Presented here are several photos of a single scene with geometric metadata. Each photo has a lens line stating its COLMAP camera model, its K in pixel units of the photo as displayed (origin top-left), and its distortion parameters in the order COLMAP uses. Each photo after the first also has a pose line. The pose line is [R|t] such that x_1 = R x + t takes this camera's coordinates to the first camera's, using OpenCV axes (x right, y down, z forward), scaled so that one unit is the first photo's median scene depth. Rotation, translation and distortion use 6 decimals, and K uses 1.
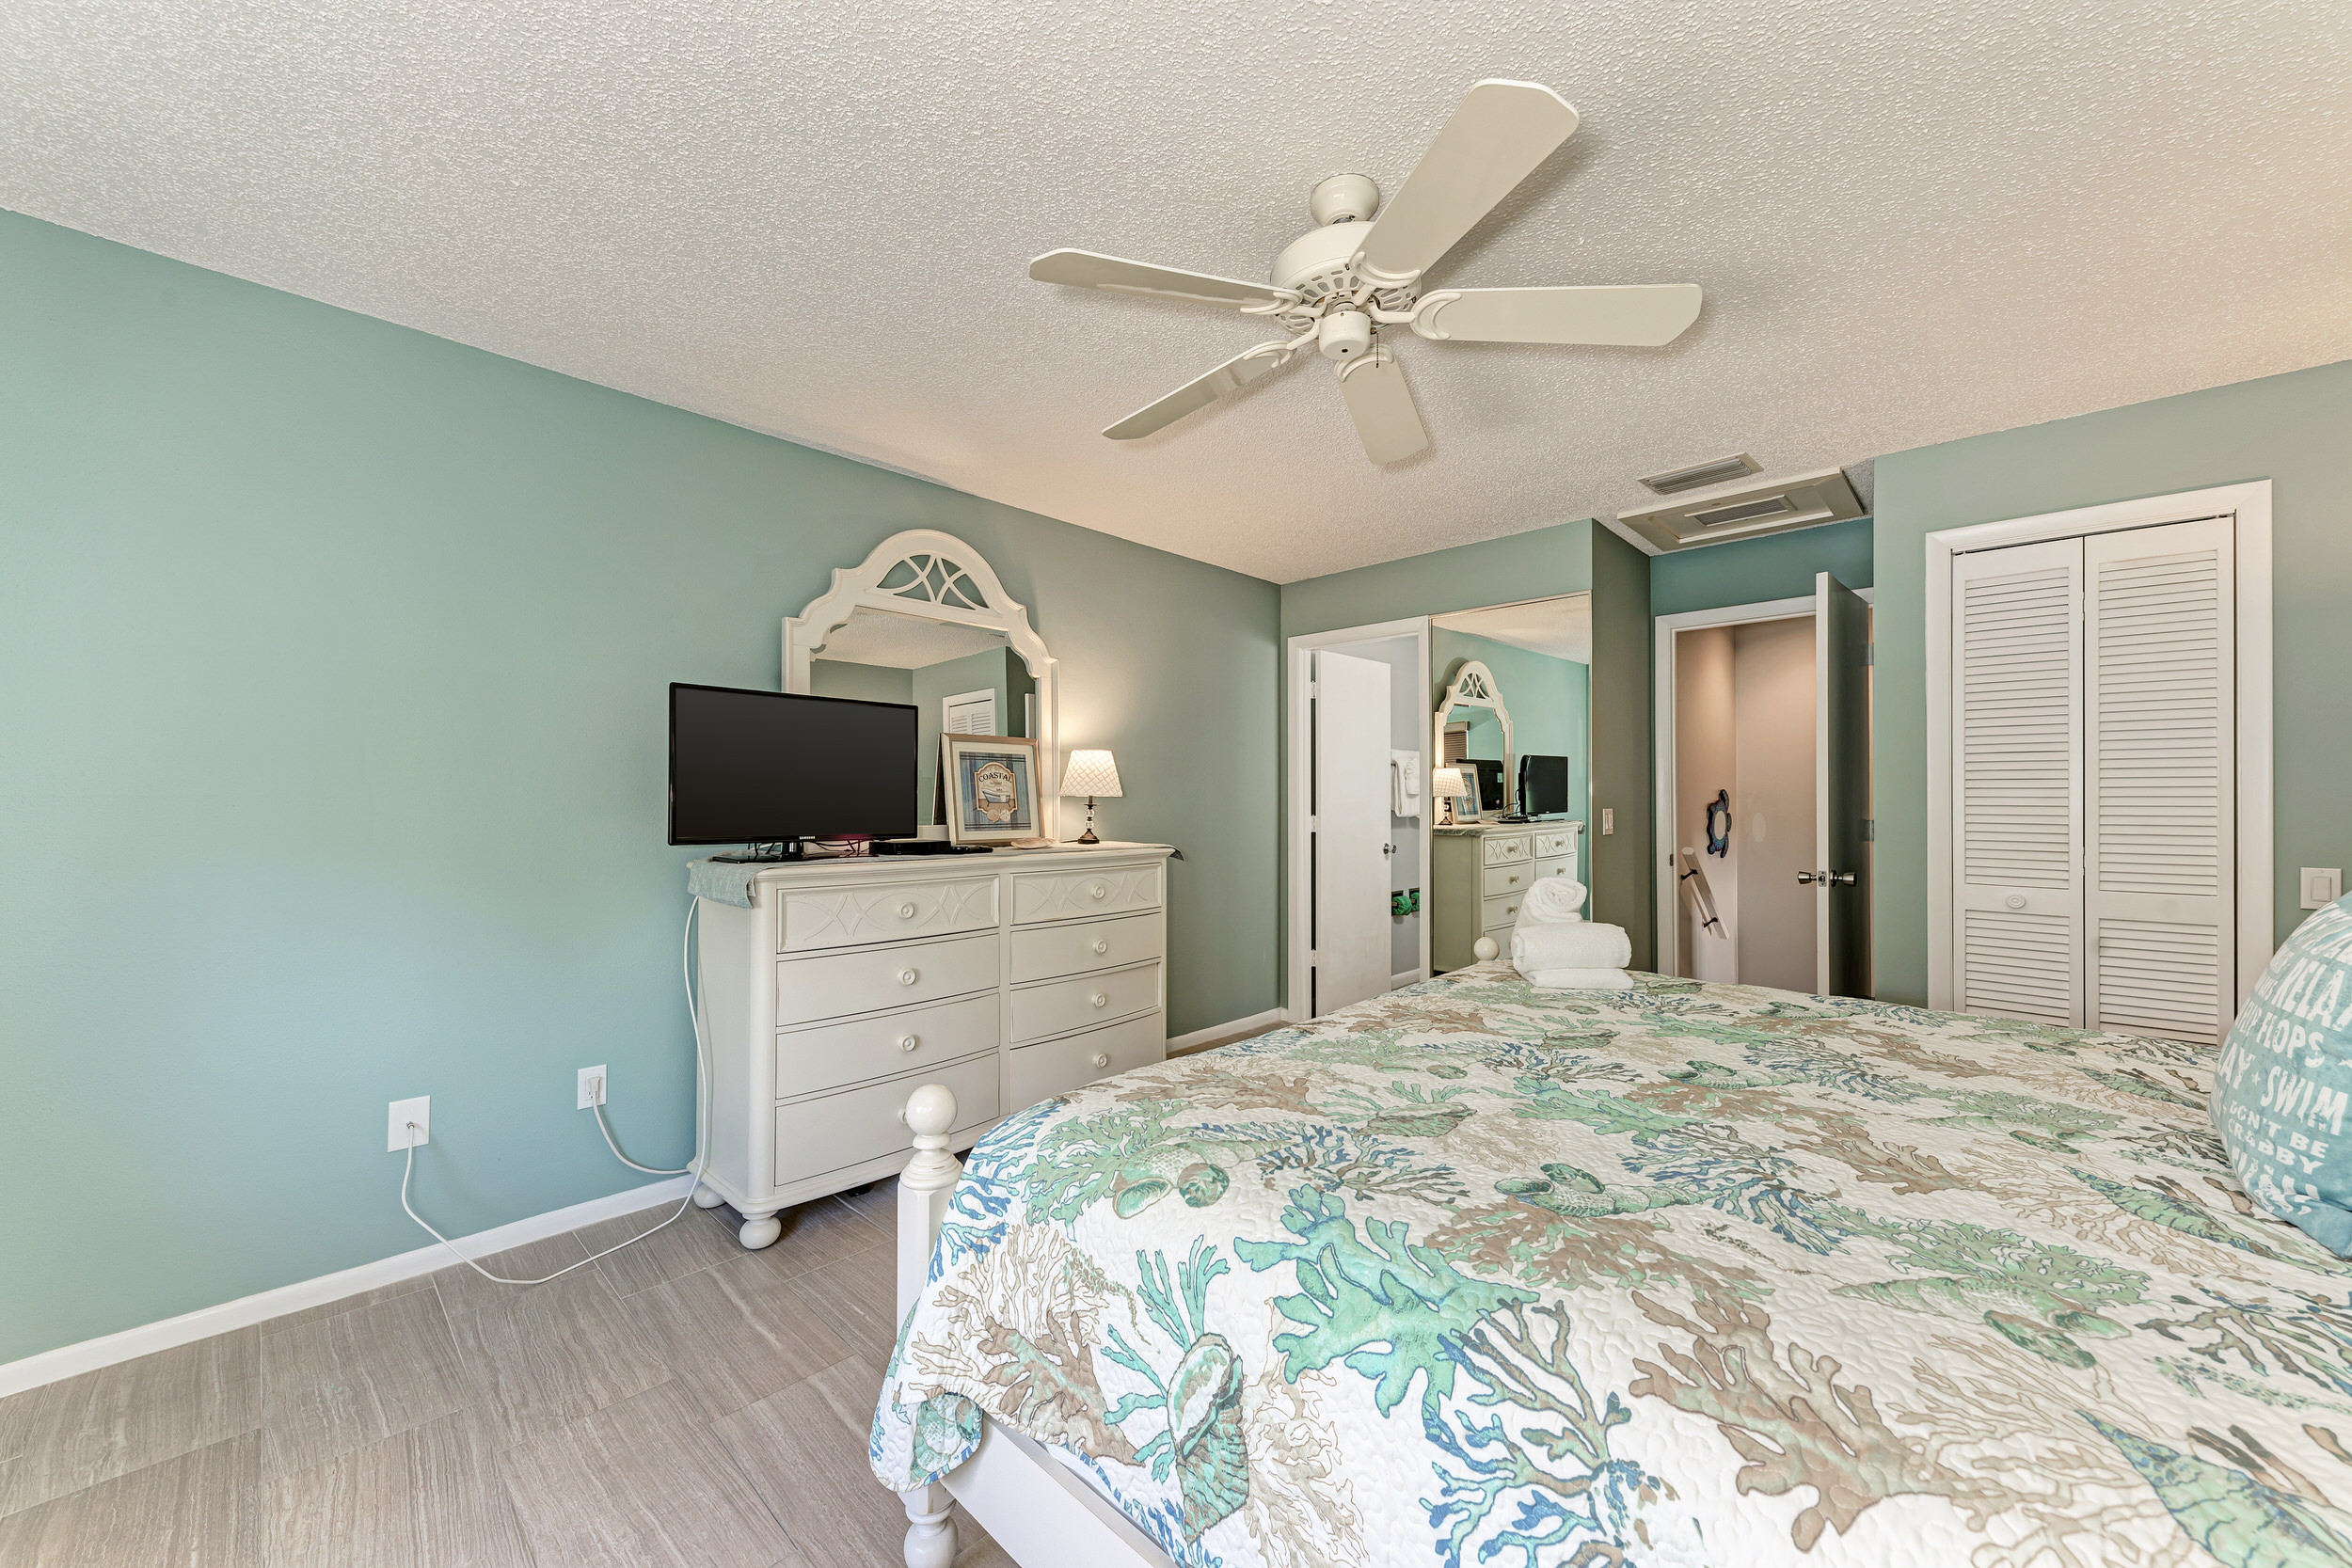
lens RADIAL K [[921.7, 0, 1180.6], [0, 921.7, 791.6], [0, 0, 1]] dist [0.001783, -0.000063]
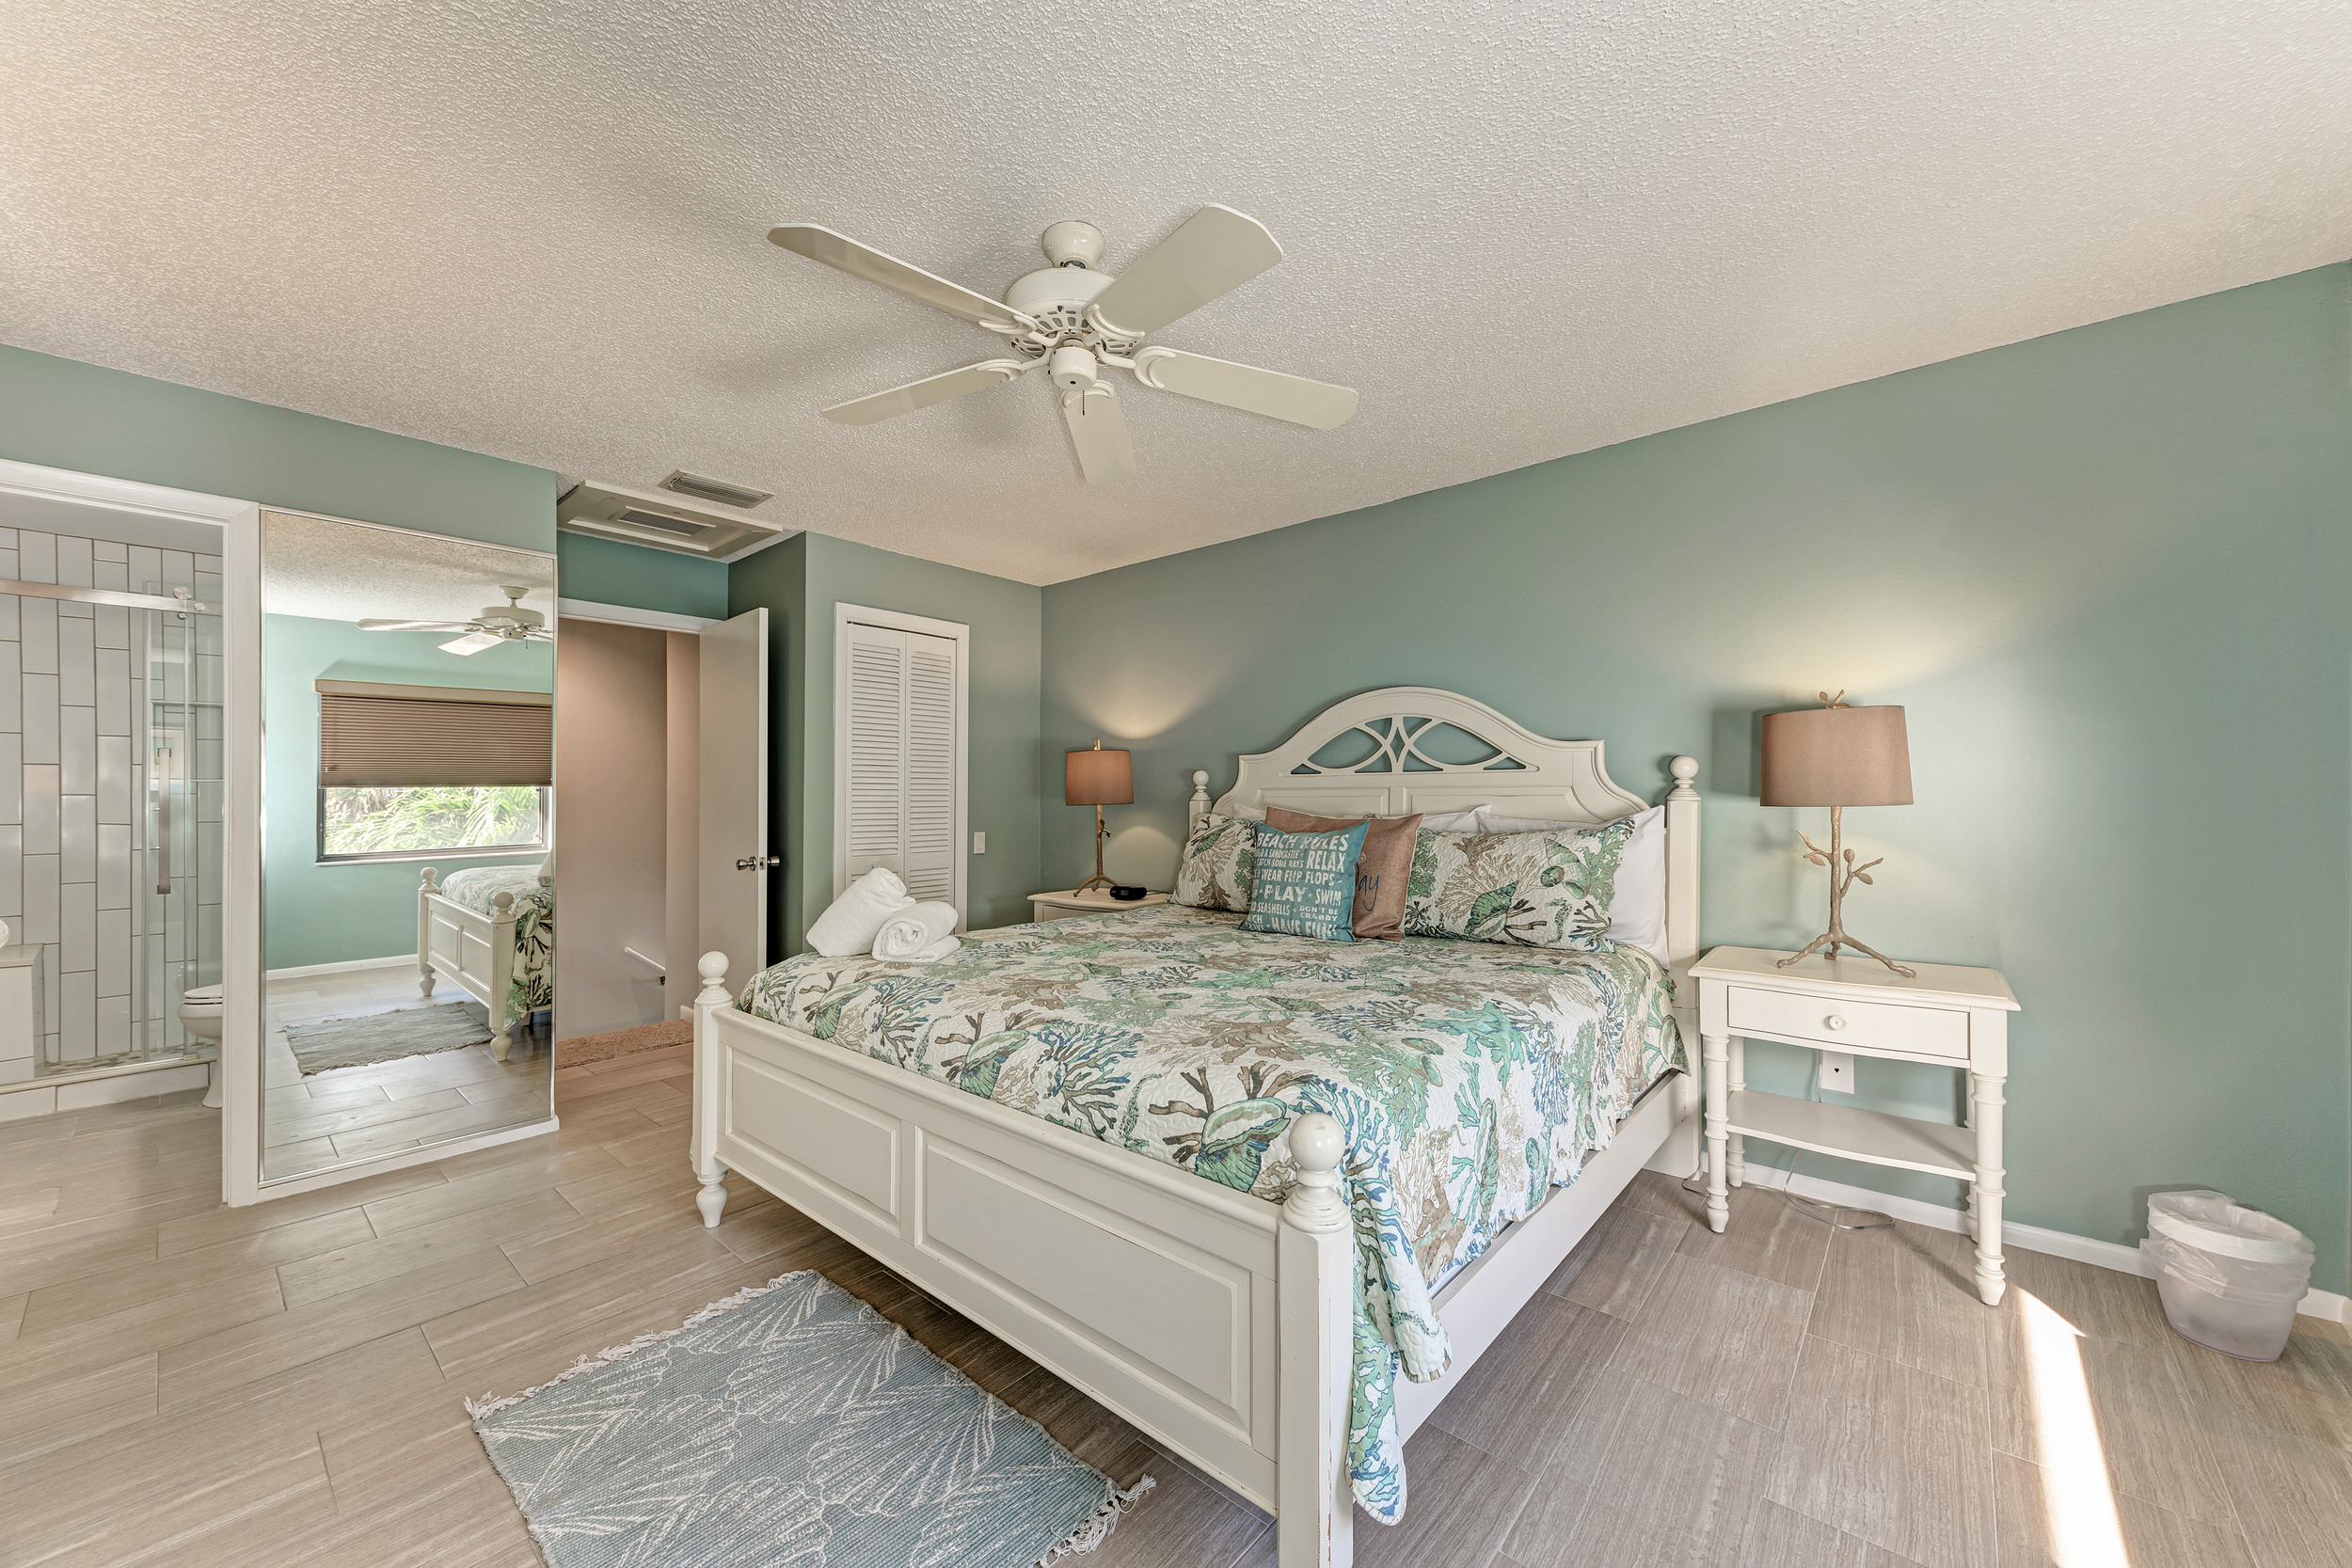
lens RADIAL K [[903.4, 0, 1195.3], [0, 903.4, 792.1], [0, 0, 1]] dist [0.002597, -0.000069]
pose [[-0.098479, 0.006324, 0.995119, -1.029382], [-0.004980, 0.999964, -0.006848, 0.013642], [-0.995127, -0.005630, -0.098444, 1.098735]]
